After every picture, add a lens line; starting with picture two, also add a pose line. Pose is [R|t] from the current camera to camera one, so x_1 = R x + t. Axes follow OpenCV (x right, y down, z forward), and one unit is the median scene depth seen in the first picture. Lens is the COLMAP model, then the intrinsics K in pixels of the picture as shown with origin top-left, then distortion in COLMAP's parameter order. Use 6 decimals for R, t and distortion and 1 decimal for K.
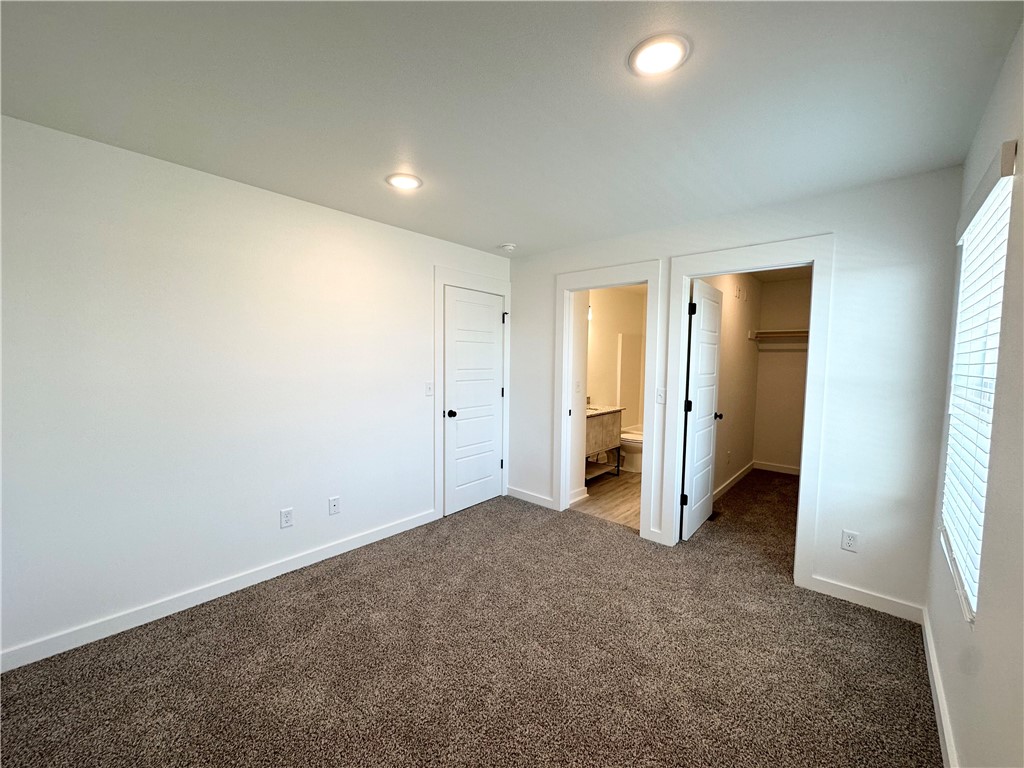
lens RADIAL K [[408.8, 0, 512.8], [0, 408.8, 384.6], [0, 0, 1]] dist [-0.002762, 0.000507]
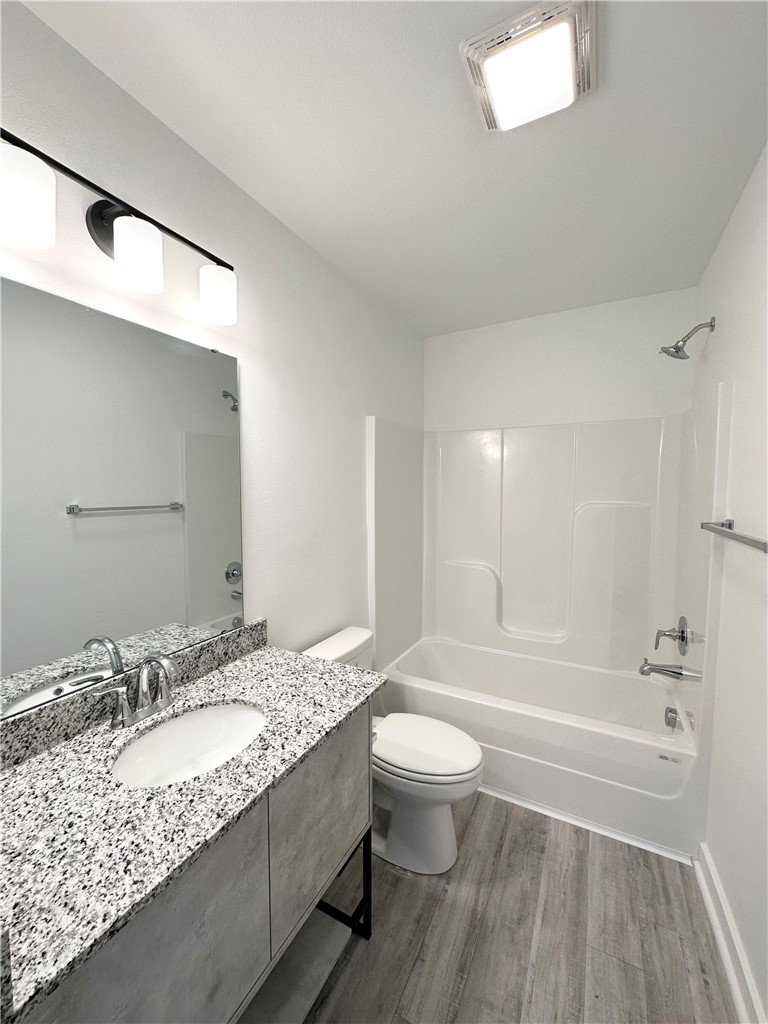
lens RADIAL K [[408.8, 0, 384.0], [0, 408.8, 512.0], [0, 0, 1]] dist [-0.002762, 0.000507]
pose [[0.970543, -0.026824, 0.239431, 0.281473], [0.027887, 0.999611, -0.001055, -0.058812], [-0.239310, 0.007701, 0.970913, 0.979552]]
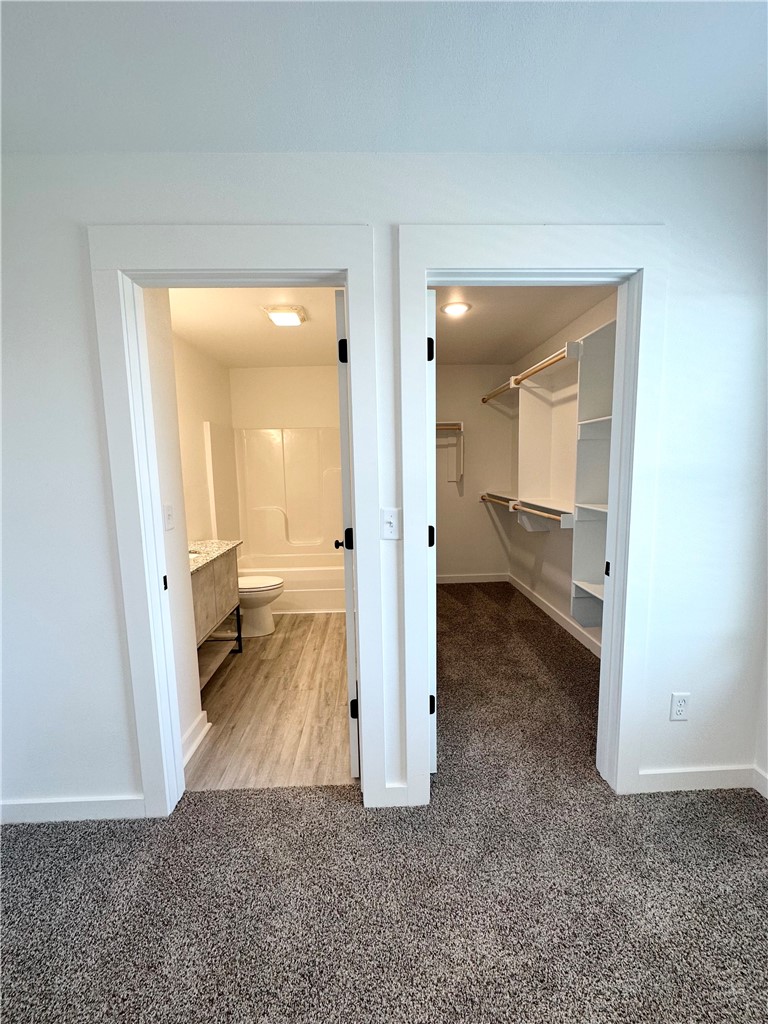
lens RADIAL K [[408.8, 0, 384.0], [0, 408.8, 512.0], [0, 0, 1]] dist [-0.002762, 0.000507]
pose [[0.722469, -0.105749, 0.683268, 0.021830], [0.075378, 0.994391, 0.074198, -0.018891], [-0.687282, -0.002103, 0.726388, 0.534828]]
